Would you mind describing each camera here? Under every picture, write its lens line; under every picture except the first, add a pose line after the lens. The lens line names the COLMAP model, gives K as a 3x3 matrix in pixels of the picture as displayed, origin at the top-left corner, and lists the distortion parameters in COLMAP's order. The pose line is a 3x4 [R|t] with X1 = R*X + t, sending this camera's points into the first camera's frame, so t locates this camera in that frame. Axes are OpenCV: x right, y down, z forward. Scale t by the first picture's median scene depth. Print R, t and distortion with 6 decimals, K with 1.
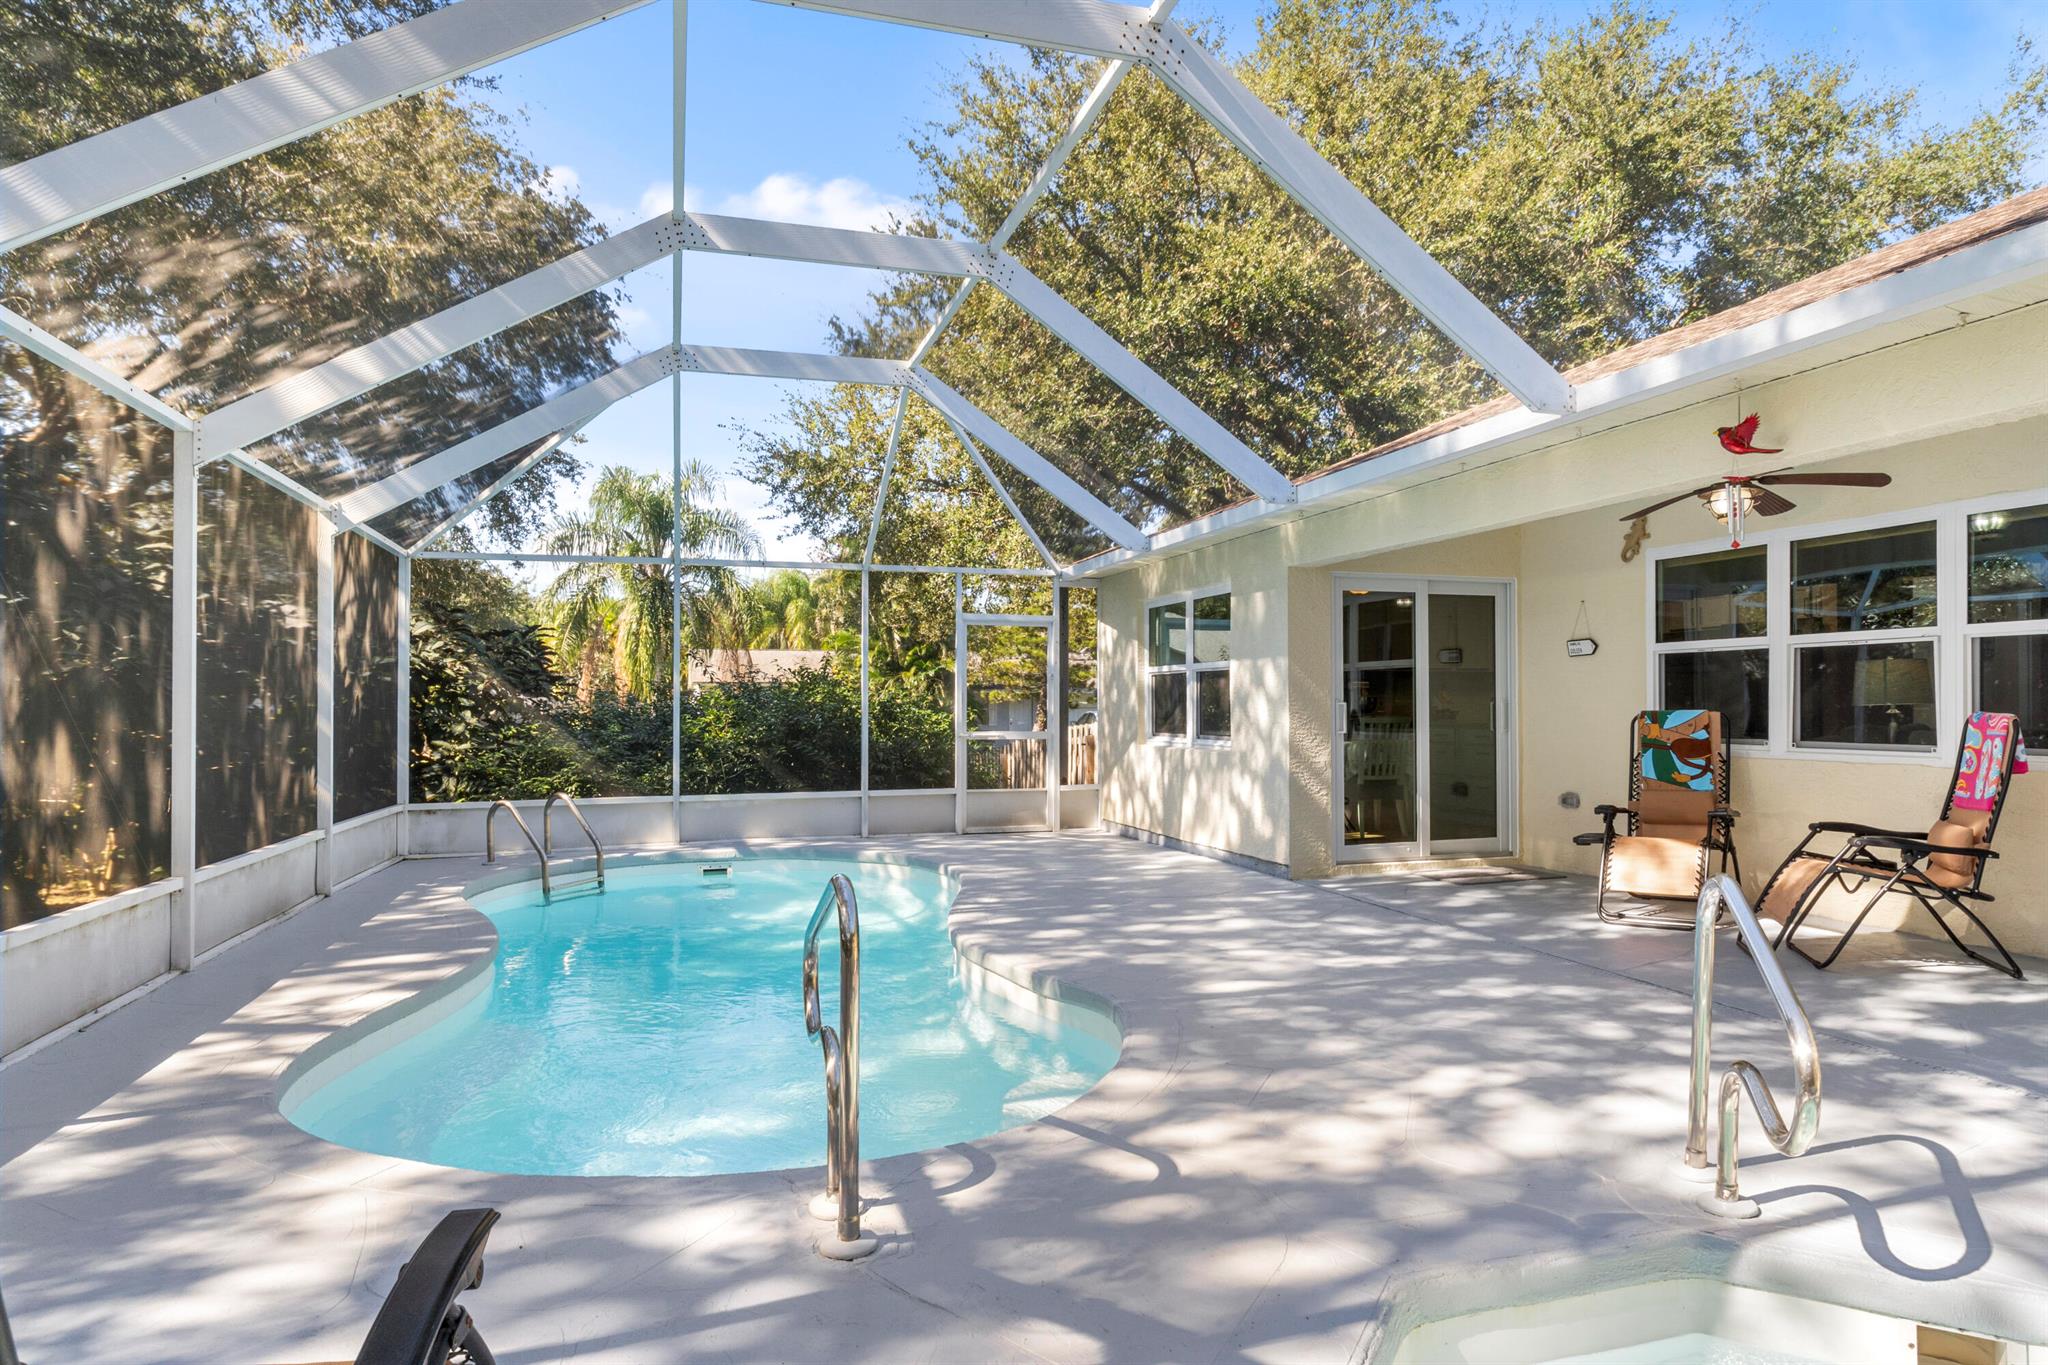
lens RADIAL K [[1165.2, 0, 1027.6], [0, 1165.2, 692.2], [0, 0, 1]] dist [-0.005200, 0.000926]
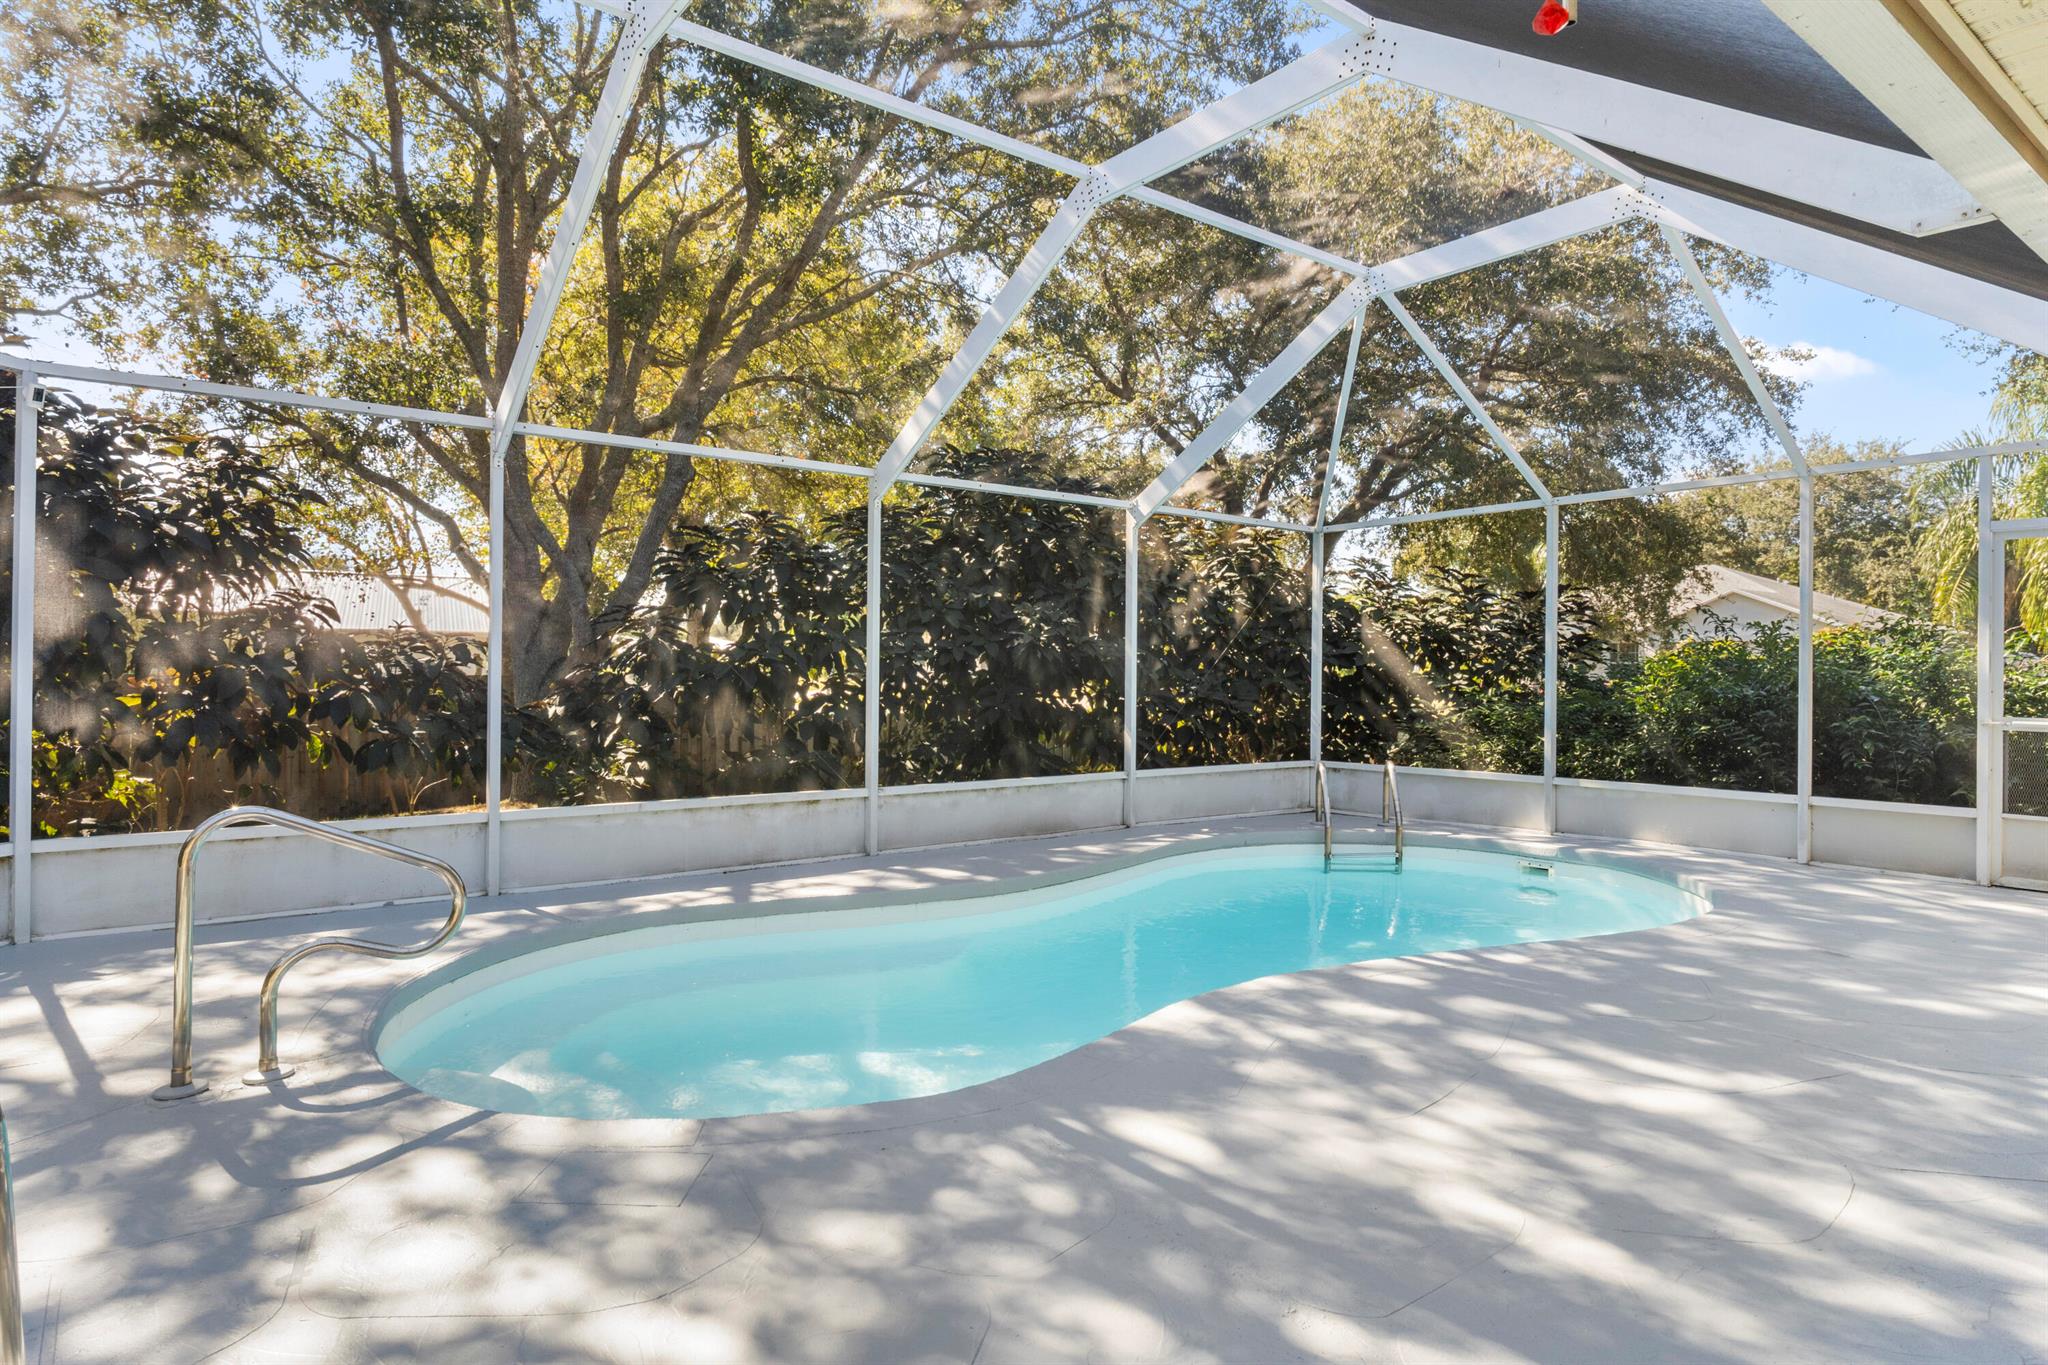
lens RADIAL K [[1165.2, 0, 1014.0], [0, 1165.2, 670.2], [0, 0, 1]] dist [-0.005200, 0.000926]
pose [[0.369679, 0.007025, -0.929133, 0.891917], [0.003442, 0.999954, 0.008930, 0.012028], [0.929153, -0.006499, 0.369638, 0.908681]]
